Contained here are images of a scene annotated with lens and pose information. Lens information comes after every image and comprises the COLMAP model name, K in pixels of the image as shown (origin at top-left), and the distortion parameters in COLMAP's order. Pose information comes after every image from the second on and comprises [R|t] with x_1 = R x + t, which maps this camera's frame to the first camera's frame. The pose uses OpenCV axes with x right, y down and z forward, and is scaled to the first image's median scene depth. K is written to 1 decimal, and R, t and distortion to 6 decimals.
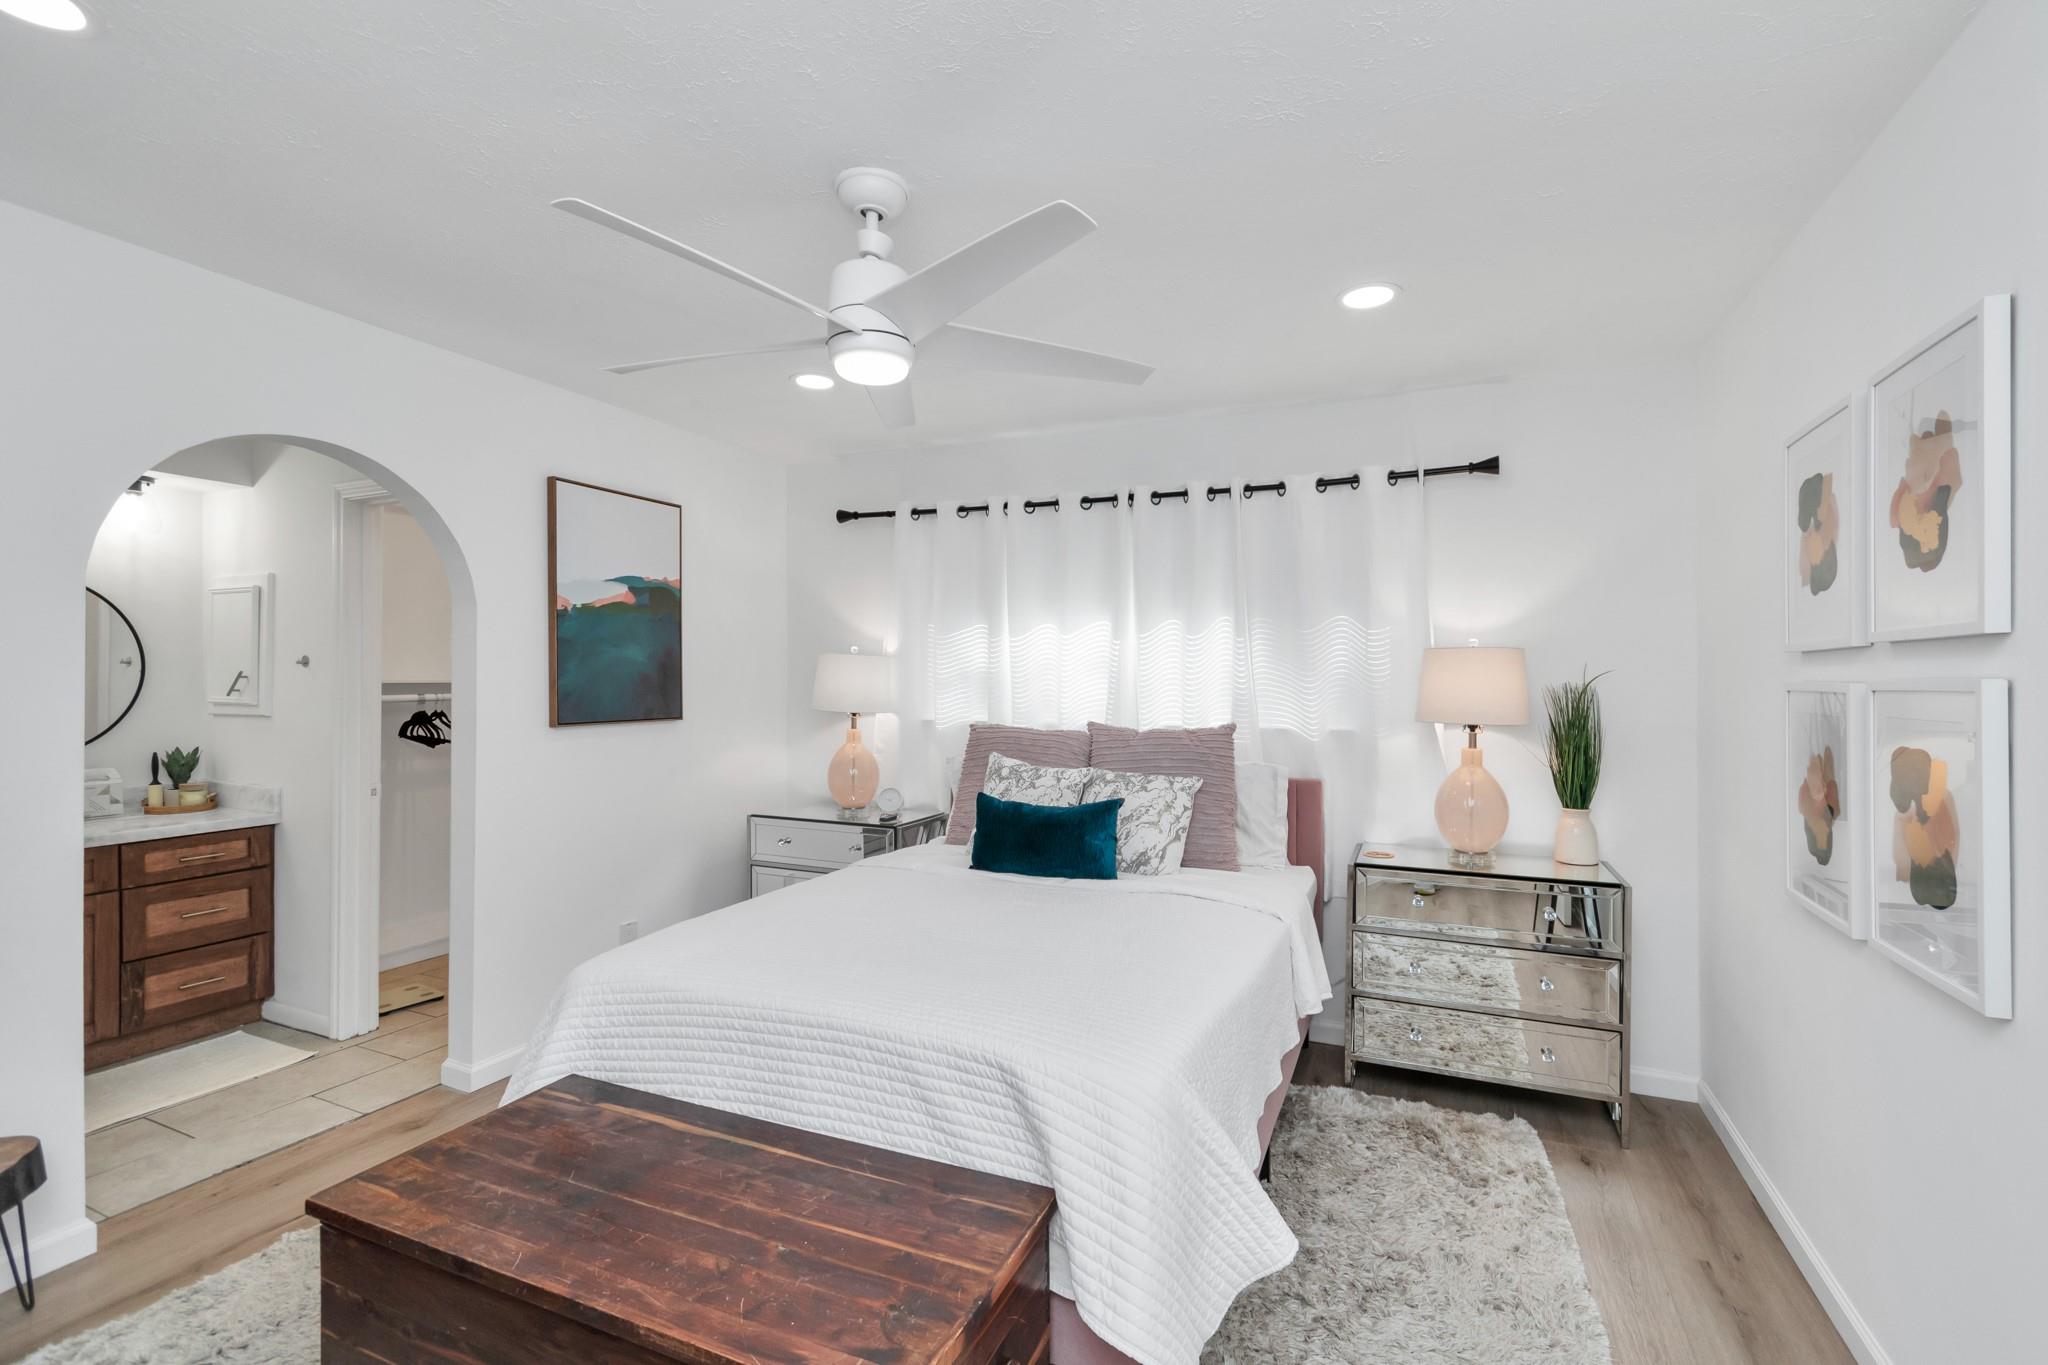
lens RADIAL K [[896.0, 0, 1033.1], [0, 896.0, 686.6], [0, 0, 1]] dist [-0.000240, -0.000187]
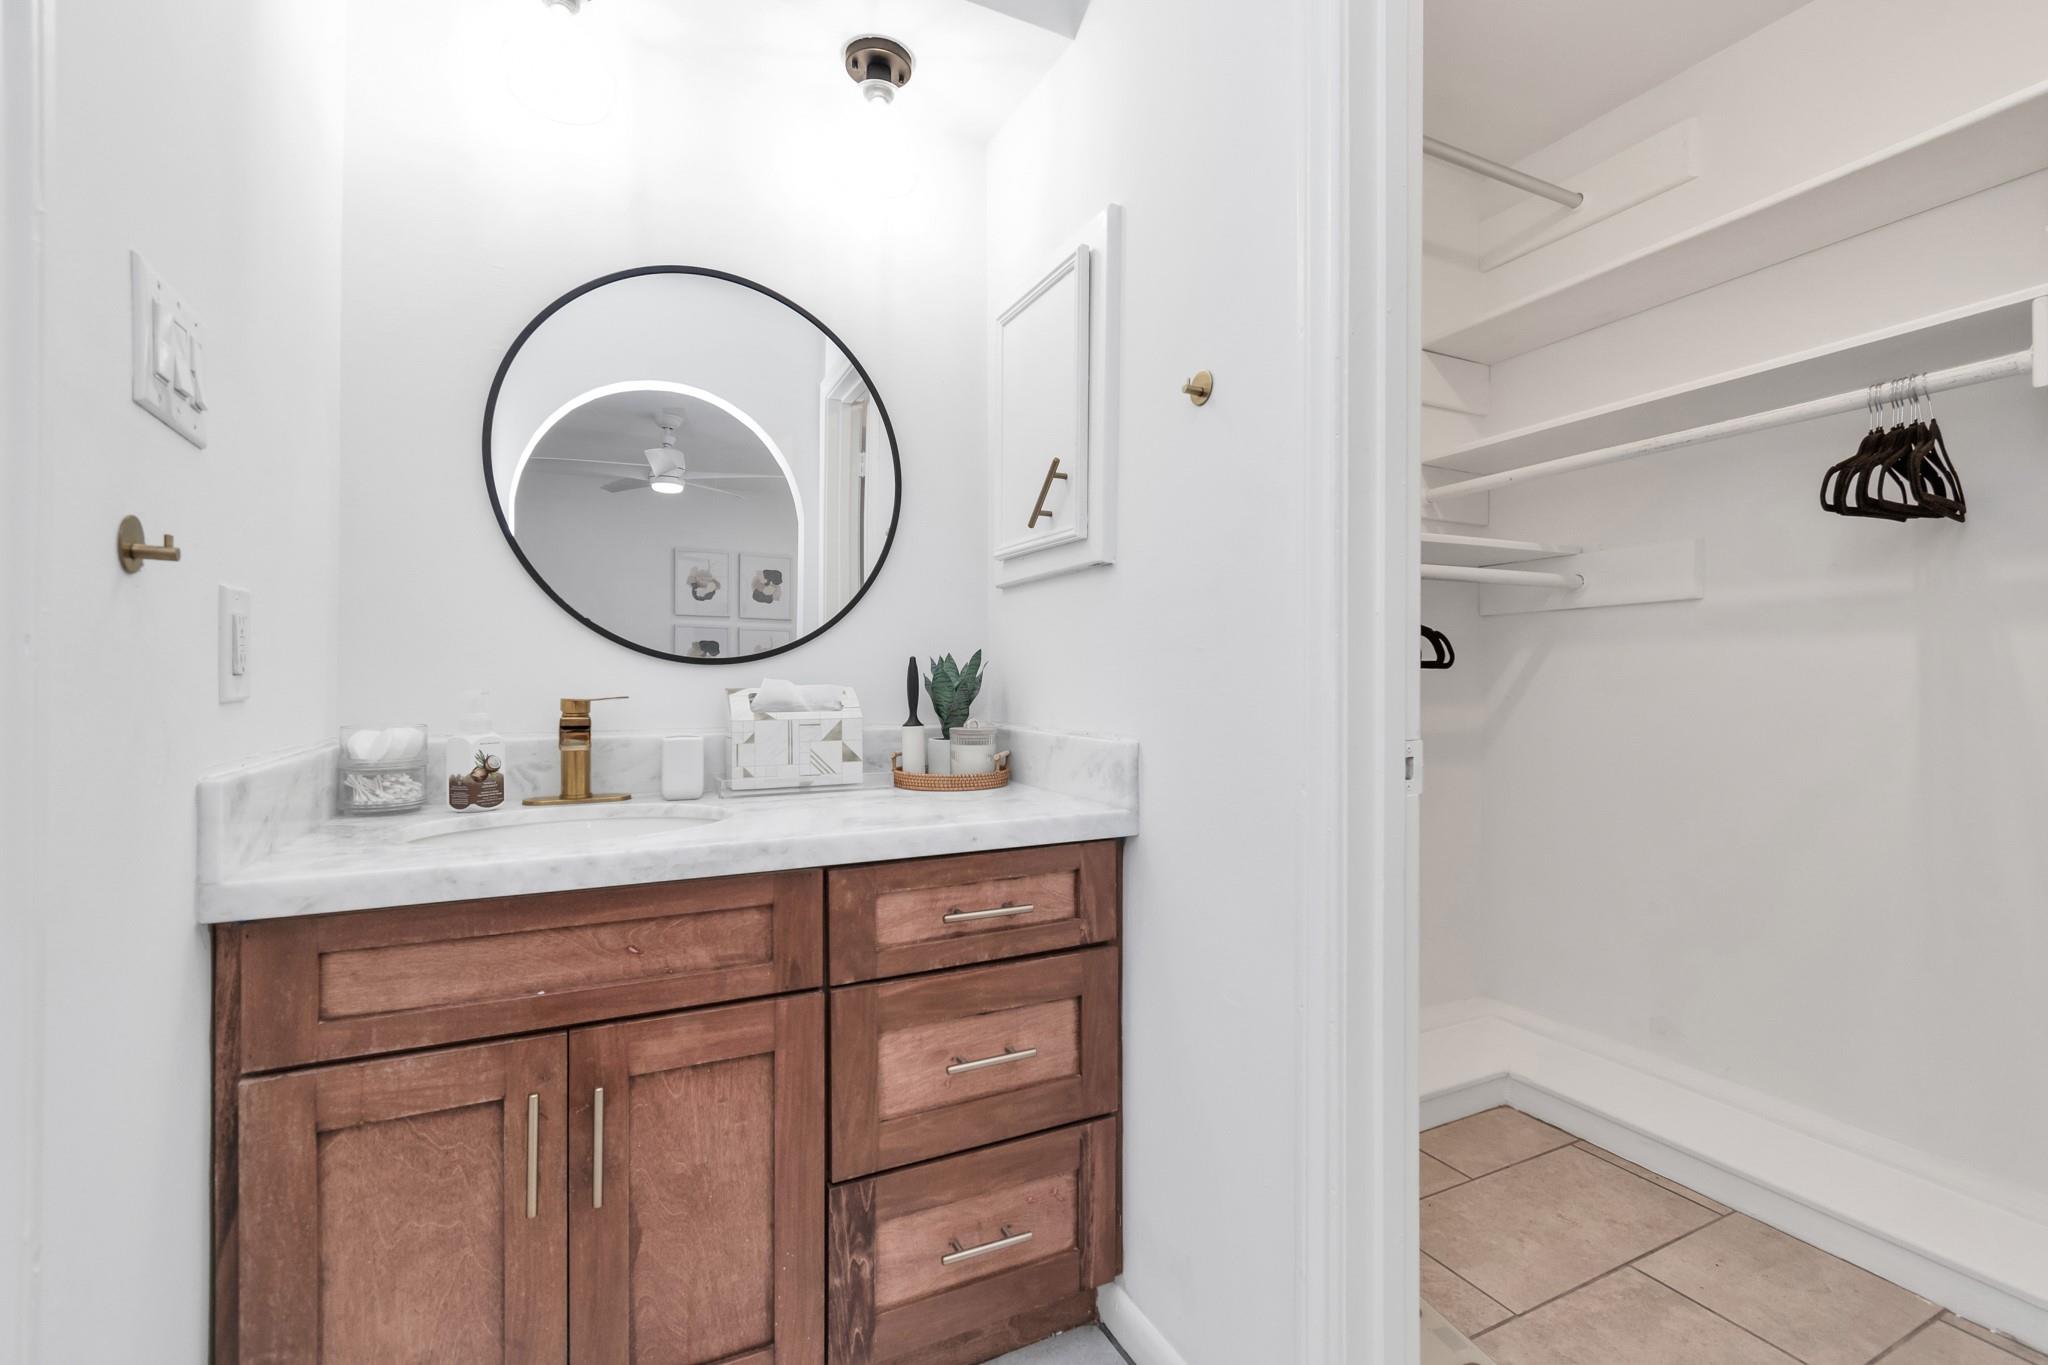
lens RADIAL K [[896.0, 0, 1026.0], [0, 896.0, 685.0], [0, 0, 1]] dist [-0.000240, -0.000187]
pose [[0.763764, -0.002064, -0.645492, -0.642081], [-0.000095, 0.999995, -0.003309, 0.090945], [0.645496, 0.002588, 0.763760, 0.690180]]
